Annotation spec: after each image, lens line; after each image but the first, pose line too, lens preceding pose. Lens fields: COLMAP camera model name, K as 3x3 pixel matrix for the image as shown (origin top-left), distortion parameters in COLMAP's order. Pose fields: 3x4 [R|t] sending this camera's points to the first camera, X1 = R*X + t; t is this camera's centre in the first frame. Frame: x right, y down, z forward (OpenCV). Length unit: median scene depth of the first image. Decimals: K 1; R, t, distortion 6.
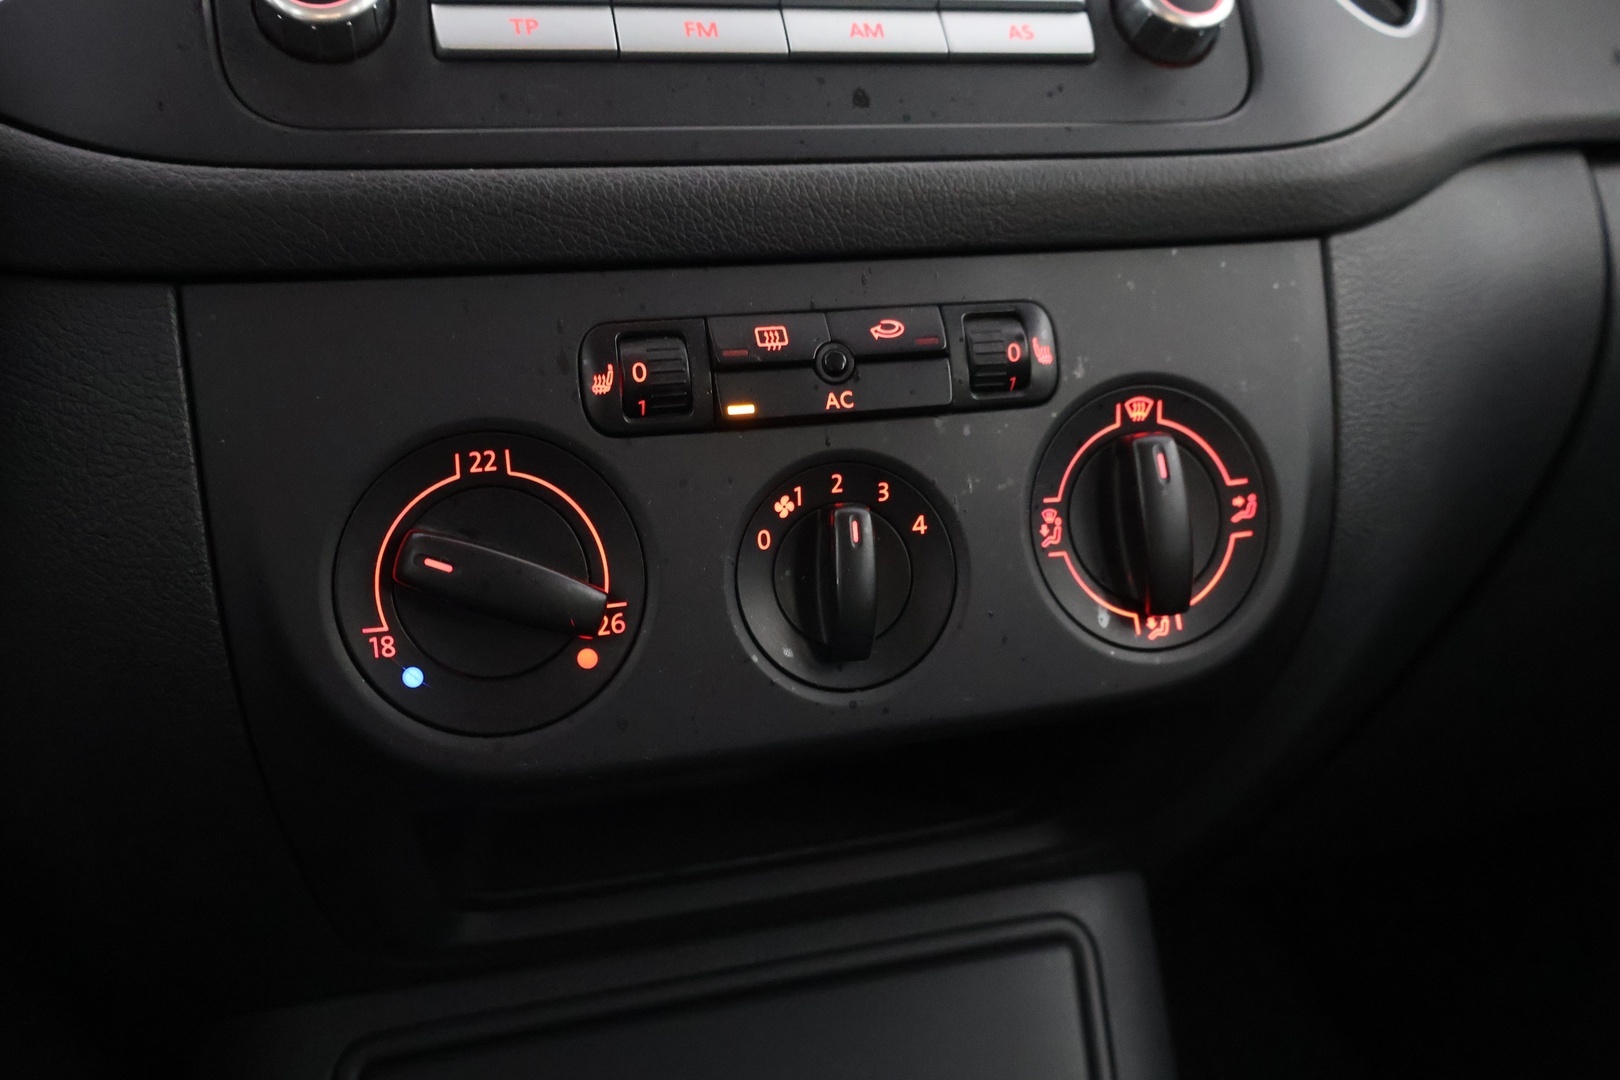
lens RADIAL K [[1400.1, 0, 810.0], [0, 1400.1, 540.0], [0, 0, 1]] dist [0.003445, 0.002221]
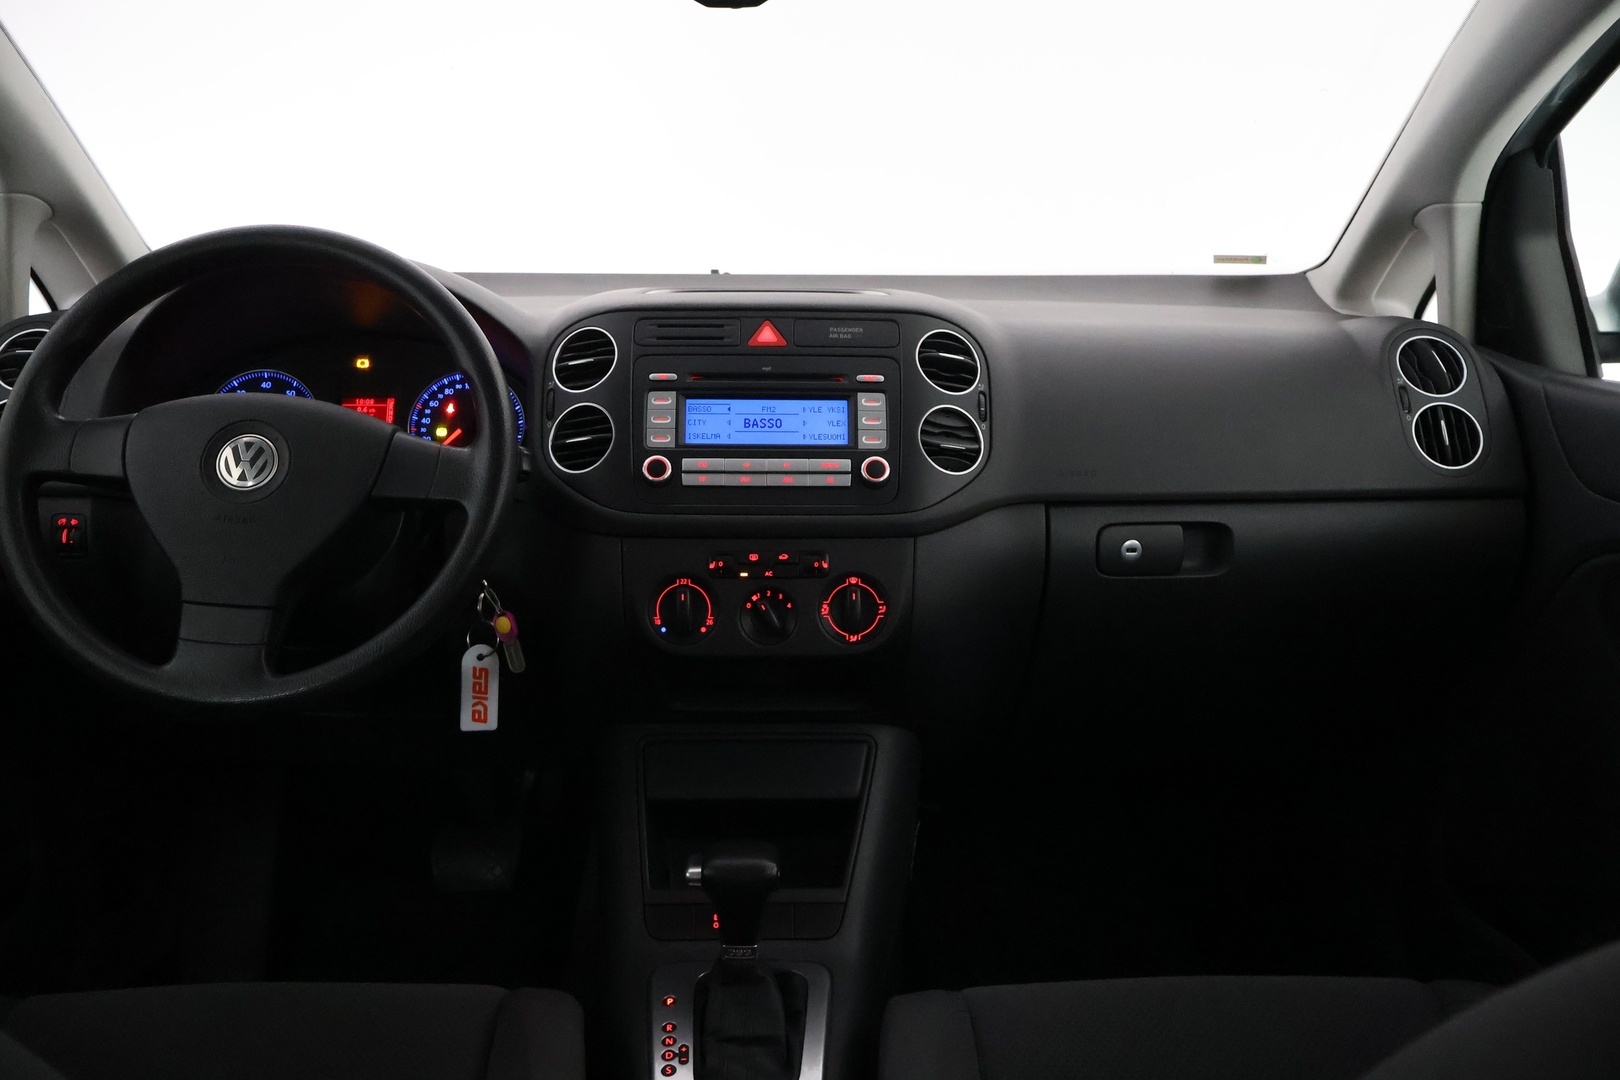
lens RADIAL K [[1419.9, 0, 810.0], [0, 1419.9, 540.0], [0, 0, 1]] dist [-0.002577, -0.001213]
pose [[0.968750, 0.093339, -0.229805, 1.060798], [-0.092963, 0.995591, 0.012489, -0.256031], [0.229958, 0.009264, 0.973157, -2.953626]]
